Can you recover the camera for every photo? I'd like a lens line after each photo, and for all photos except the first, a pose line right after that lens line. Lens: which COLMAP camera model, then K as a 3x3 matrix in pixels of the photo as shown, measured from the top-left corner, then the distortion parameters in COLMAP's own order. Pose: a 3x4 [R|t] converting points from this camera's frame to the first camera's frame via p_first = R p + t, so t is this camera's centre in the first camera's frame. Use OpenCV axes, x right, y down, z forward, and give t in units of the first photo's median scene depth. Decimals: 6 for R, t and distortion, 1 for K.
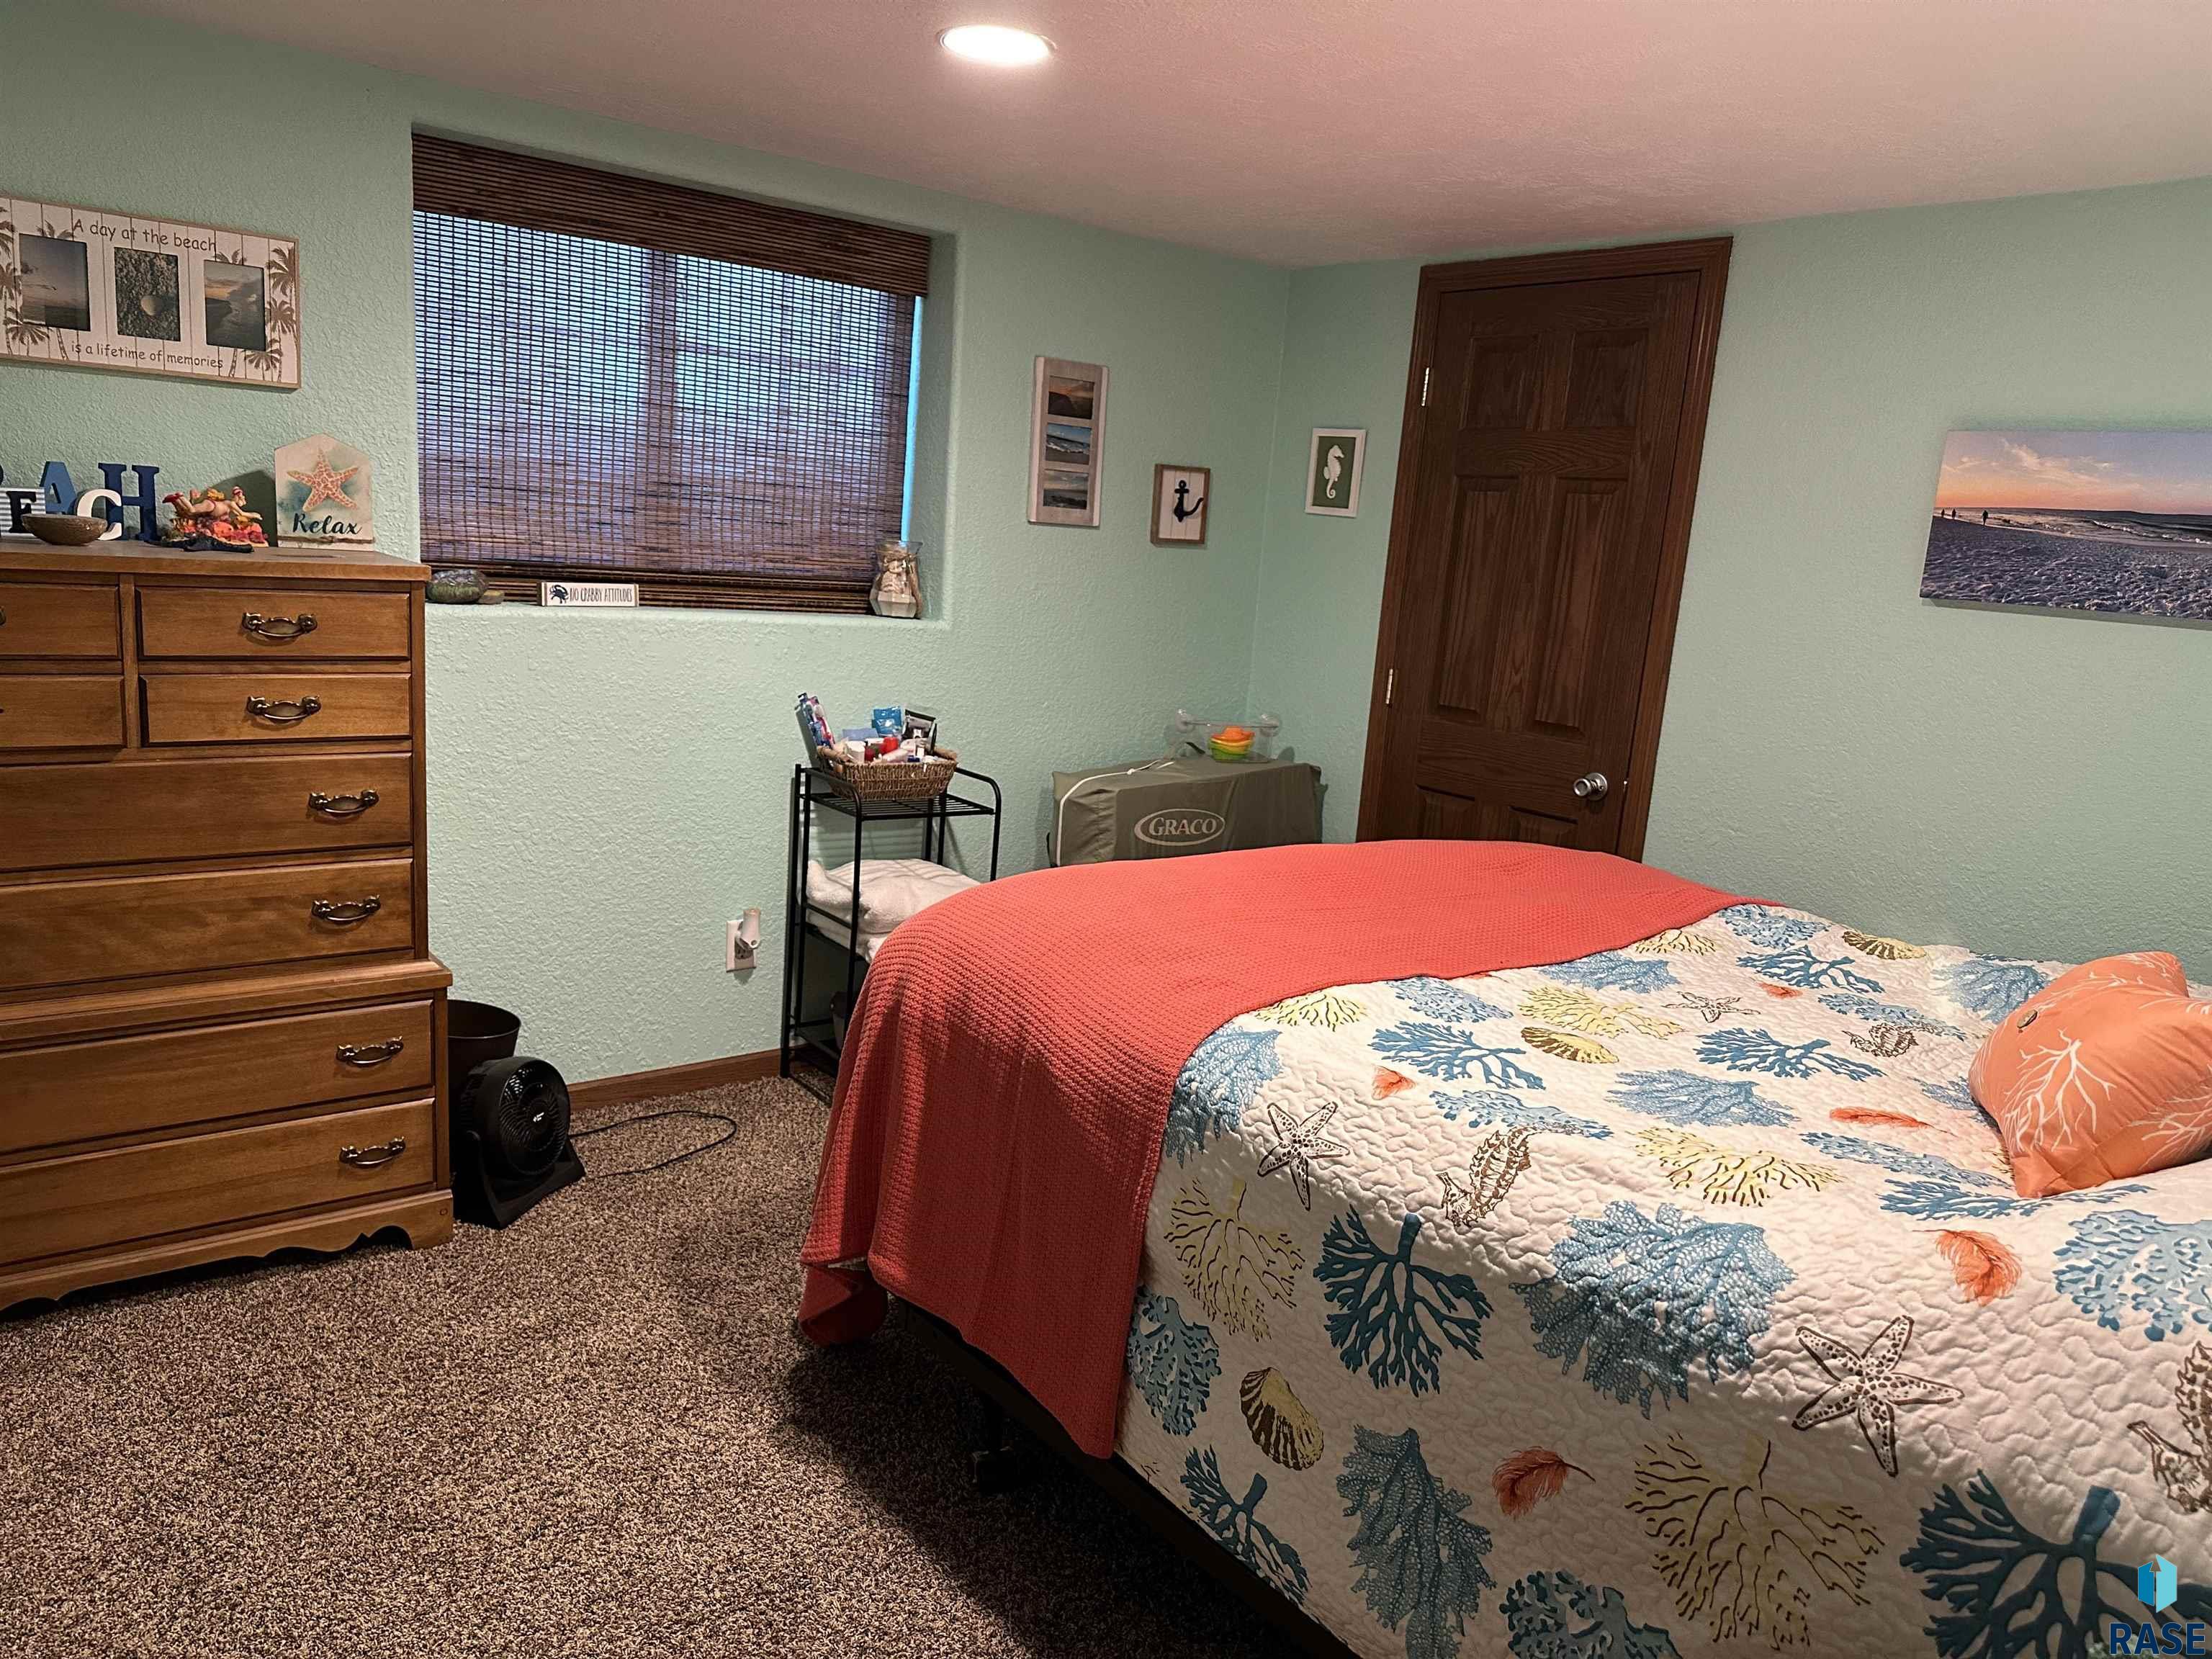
lens RADIAL K [[1569.6, 0, 1104.6], [0, 1569.6, 808.2], [0, 0, 1]] dist [0.065872, -0.068109]
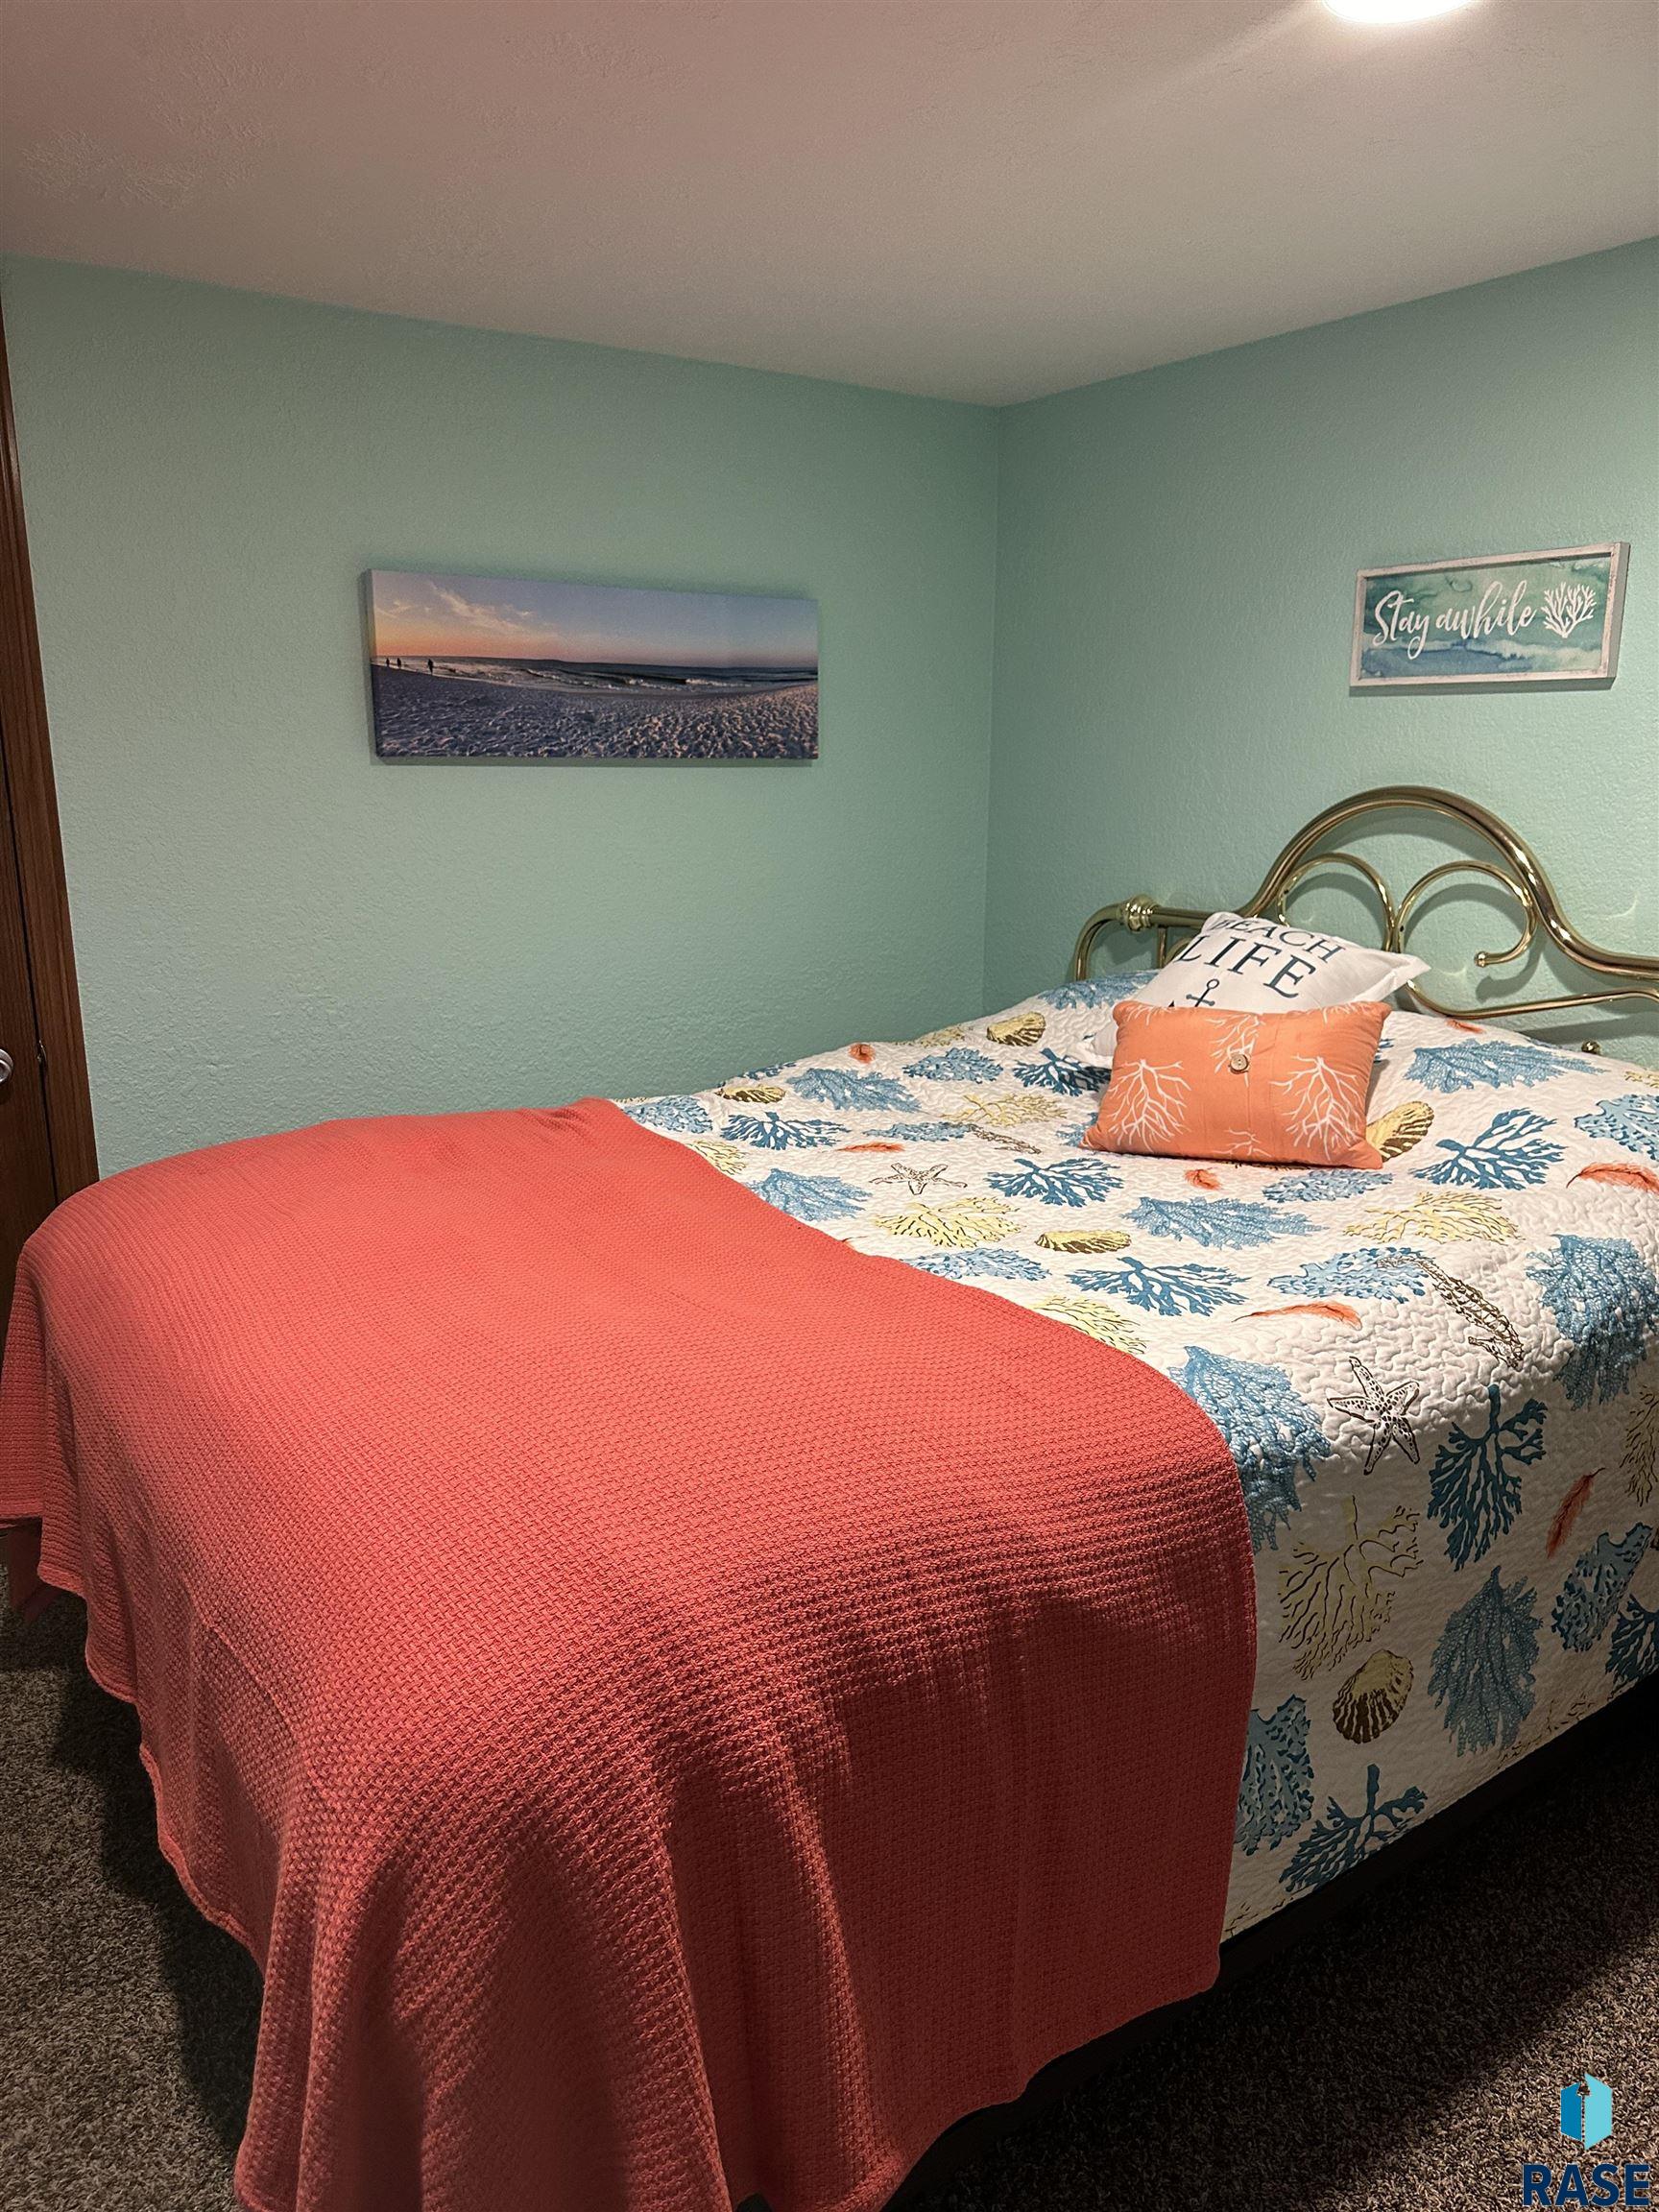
lens RADIAL K [[1539.2, 0, 827.9], [0, 1539.2, 1124.1], [0, 0, 1]] dist [0.190902, -0.422075]
pose [[0.062054, -0.304995, 0.950330, -0.610104], [0.183479, 0.939424, 0.289514, -0.226464], [-0.981063, 0.156400, 0.114256, 1.034261]]
